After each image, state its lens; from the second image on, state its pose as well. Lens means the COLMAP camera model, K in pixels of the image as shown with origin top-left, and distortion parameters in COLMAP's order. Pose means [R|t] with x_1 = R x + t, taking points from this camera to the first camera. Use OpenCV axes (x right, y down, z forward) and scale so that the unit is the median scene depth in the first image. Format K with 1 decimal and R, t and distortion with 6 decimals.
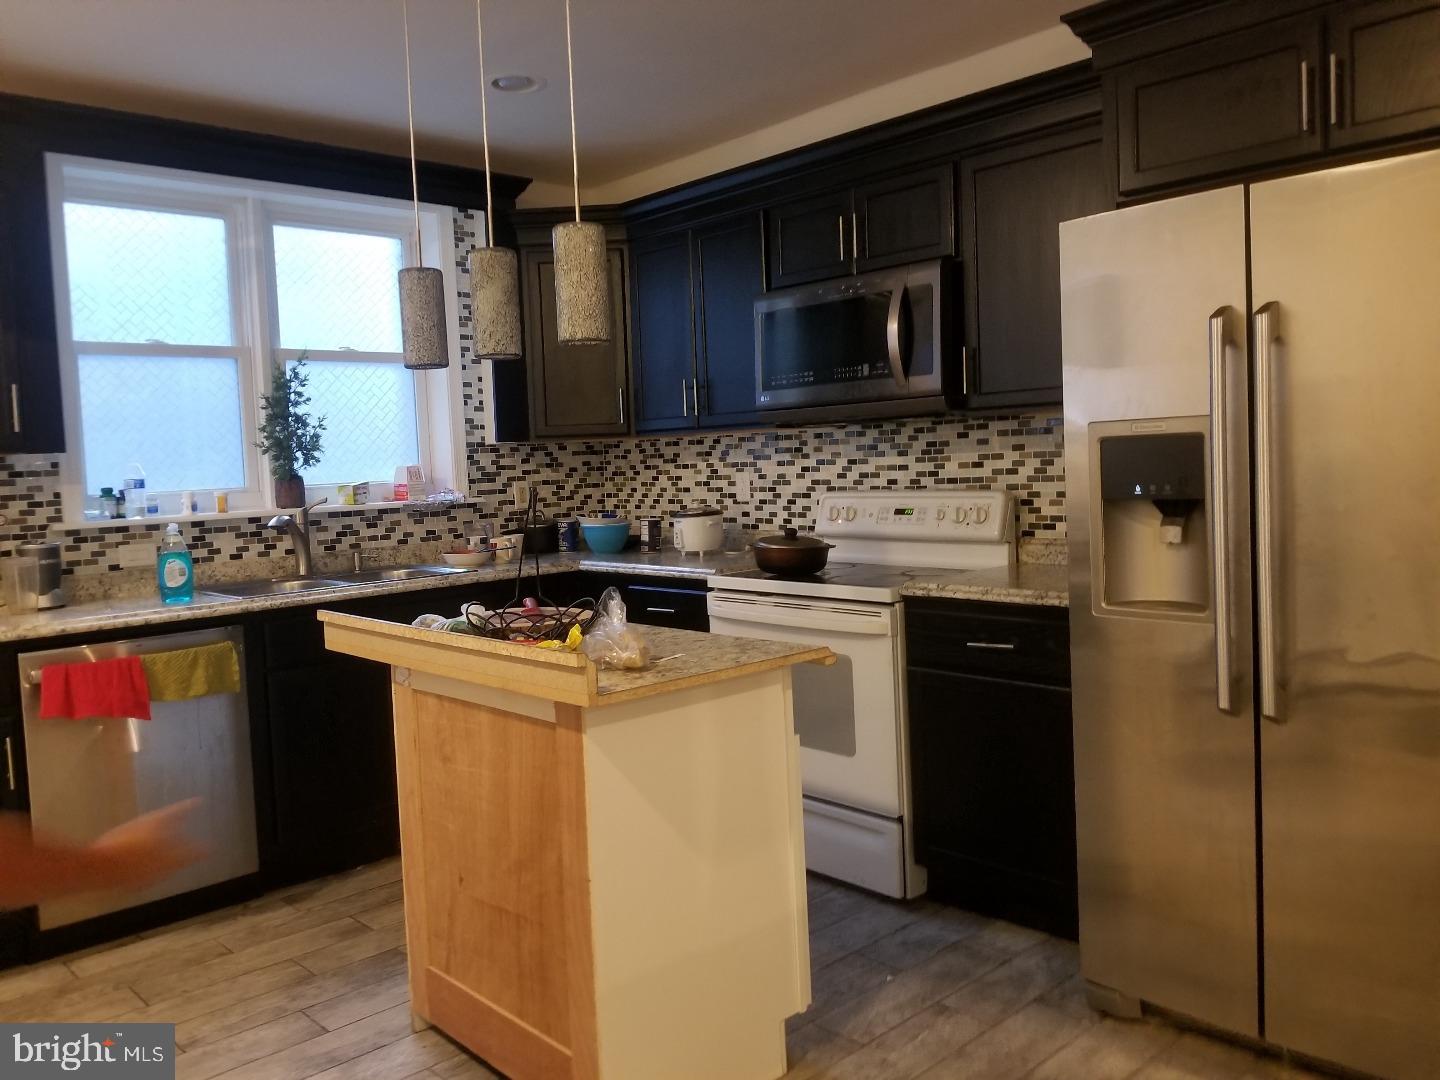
lens RADIAL K [[1140.4, 0, 687.2], [0, 1140.4, 517.5], [0, 0, 1]] dist [0.114619, -0.242451]
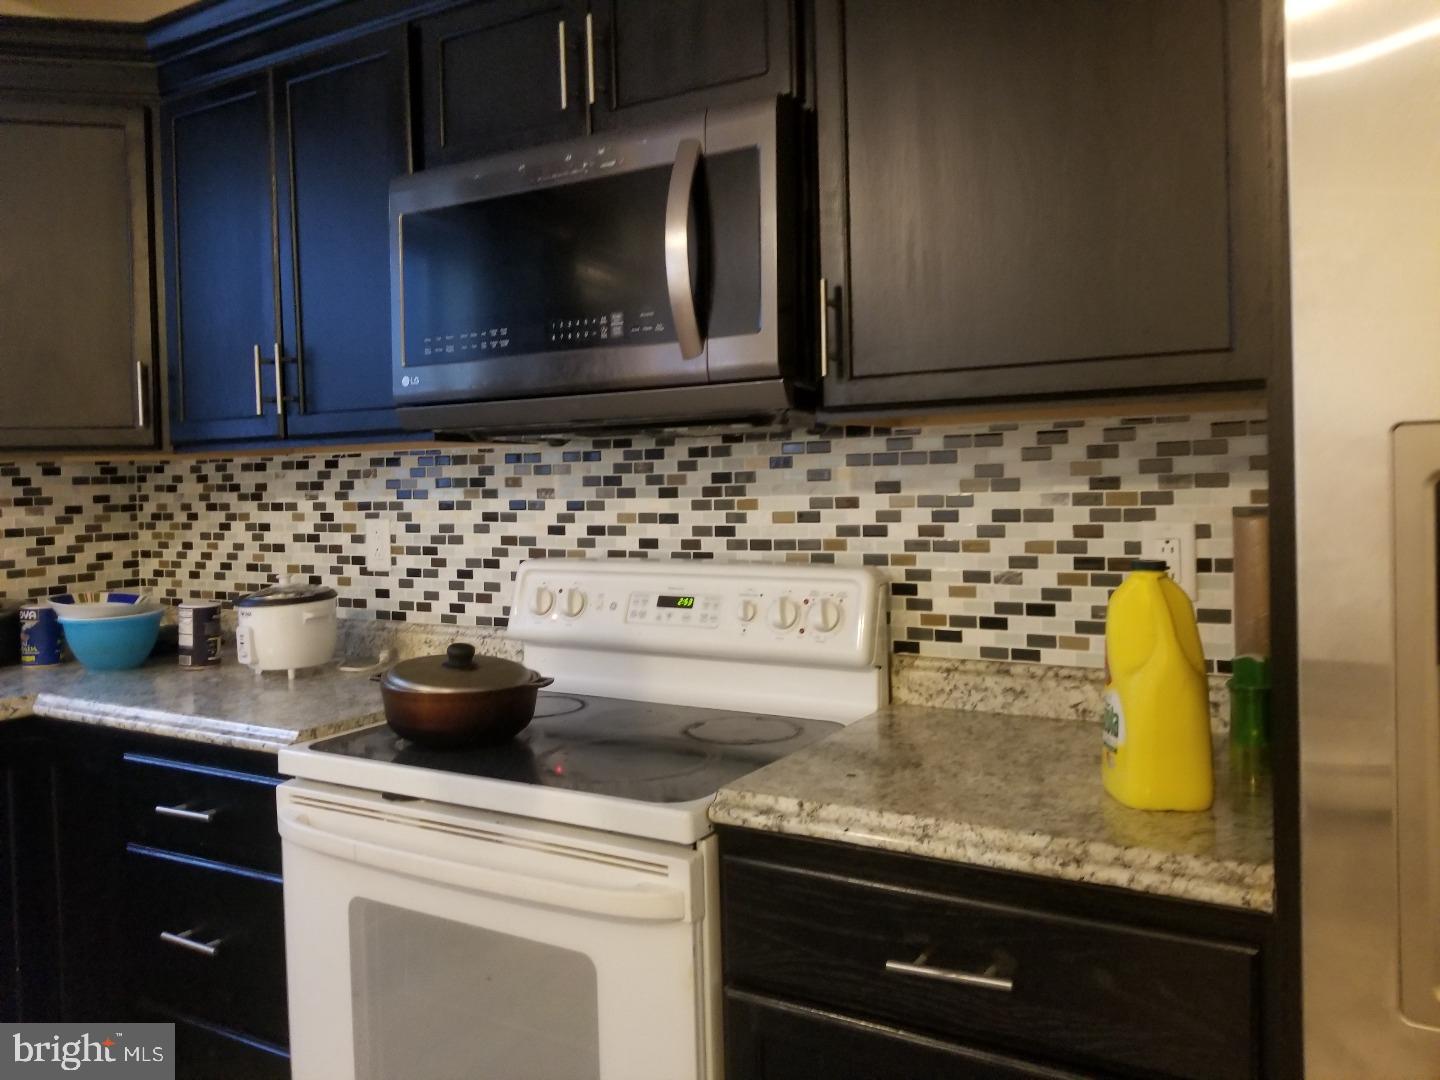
lens RADIAL K [[1140.4, 0, 687.2], [0, 1140.4, 517.5], [0, 0, 1]] dist [0.114619, -0.242451]
pose [[0.961438, 0.007889, 0.274908, 0.043388], [-0.000876, 0.999671, -0.025624, -0.028735], [-0.275020, 0.024395, 0.961129, 0.447531]]
